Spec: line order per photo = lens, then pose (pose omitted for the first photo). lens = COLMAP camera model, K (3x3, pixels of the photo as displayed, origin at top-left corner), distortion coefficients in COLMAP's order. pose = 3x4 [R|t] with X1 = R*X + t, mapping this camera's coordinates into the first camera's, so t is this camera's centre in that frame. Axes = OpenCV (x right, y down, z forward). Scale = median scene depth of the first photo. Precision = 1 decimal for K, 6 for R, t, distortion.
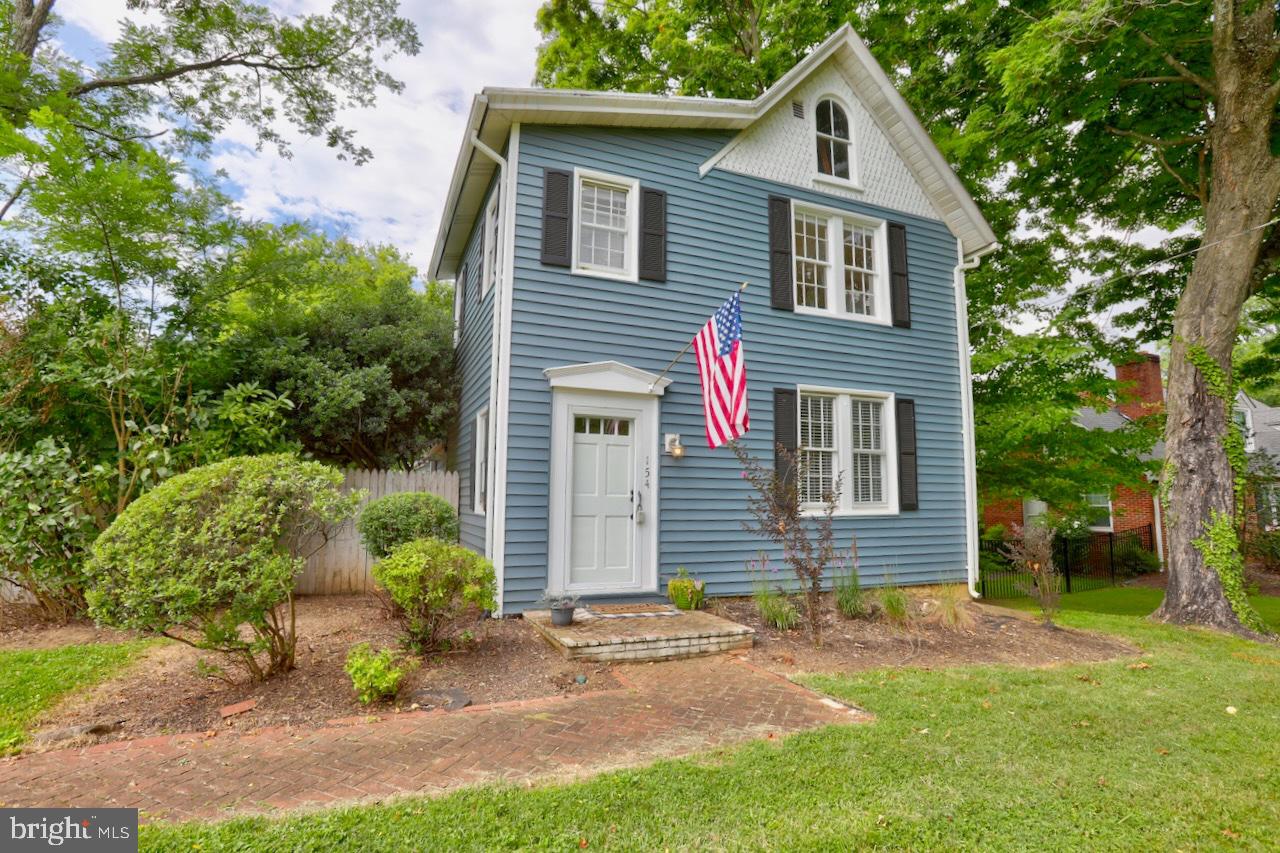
lens RADIAL K [[628.8, 0, 633.6], [0, 628.8, 424.1], [0, 0, 1]] dist [-0.093378, 0.052033]
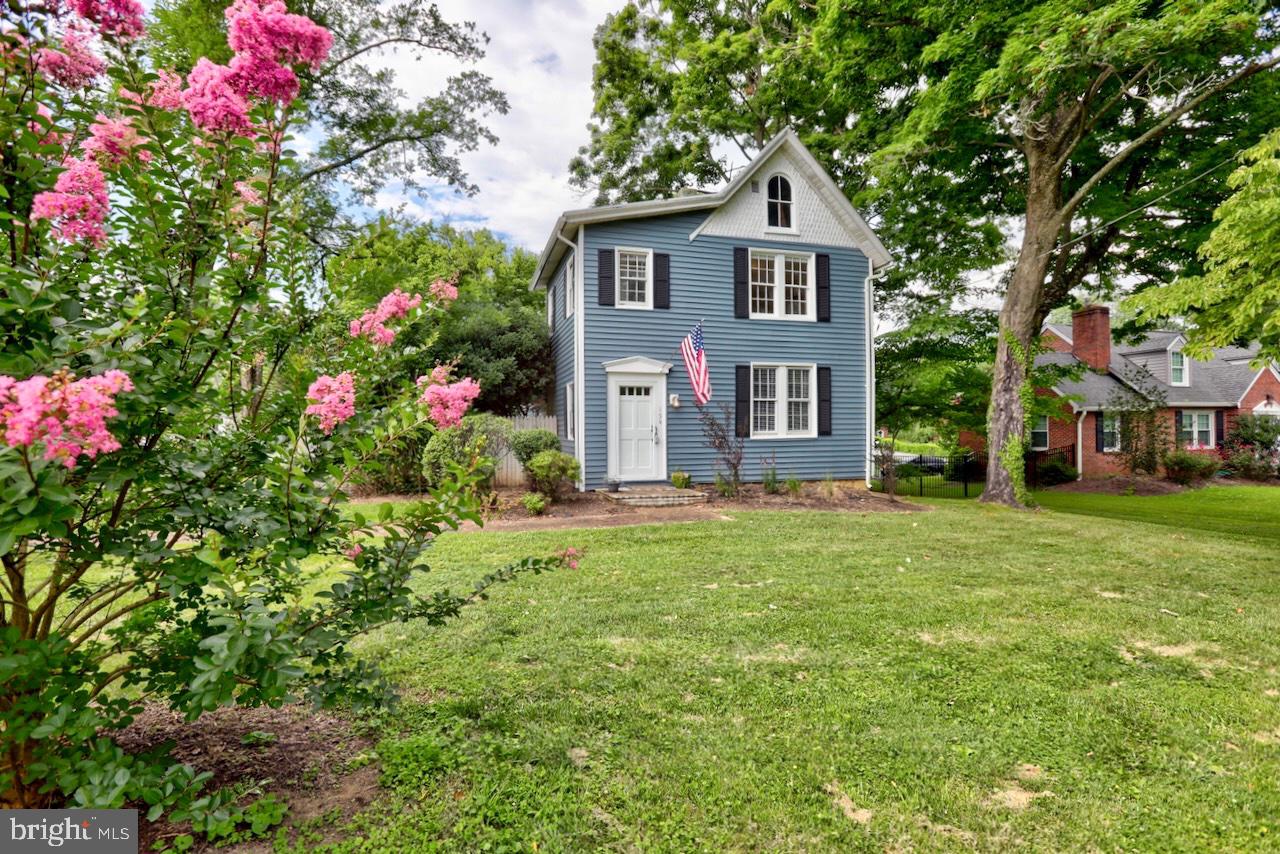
lens RADIAL K [[583.8, 0, 634.3], [0, 583.8, 425.5], [0, 0, 1]] dist [-0.082038, 0.036881]
pose [[0.993385, -0.015964, -0.113715, 0.121860], [0.028517, 0.993563, 0.109634, -0.073176], [0.111233, -0.112152, 0.987446, -0.603732]]
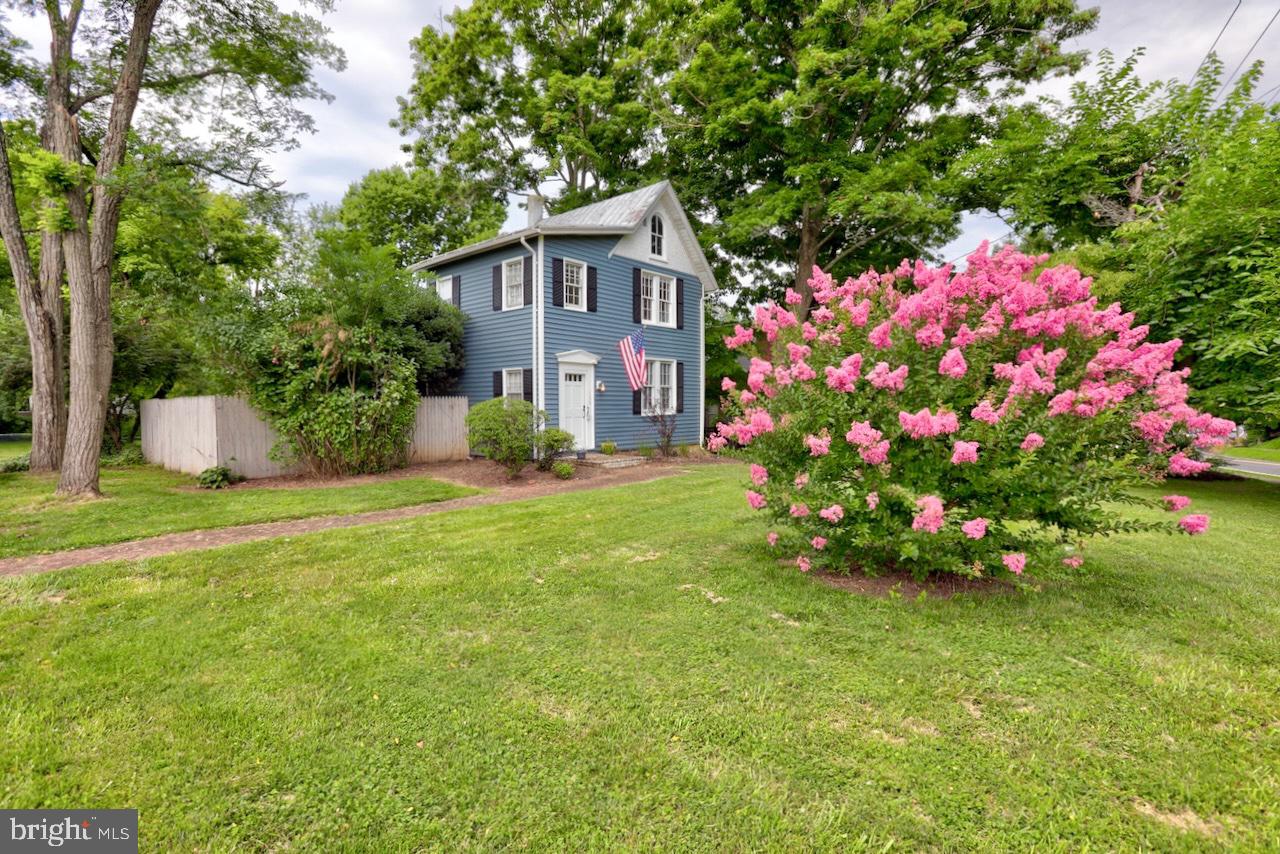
lens RADIAL K [[583.8, 0, 634.3], [0, 583.8, 425.5], [0, 0, 1]] dist [-0.082038, 0.036881]
pose [[0.886769, -0.032664, 0.461058, -0.715795], [-0.040795, 0.988076, 0.148464, -0.127466], [-0.460410, -0.150461, 0.874862, -0.829977]]
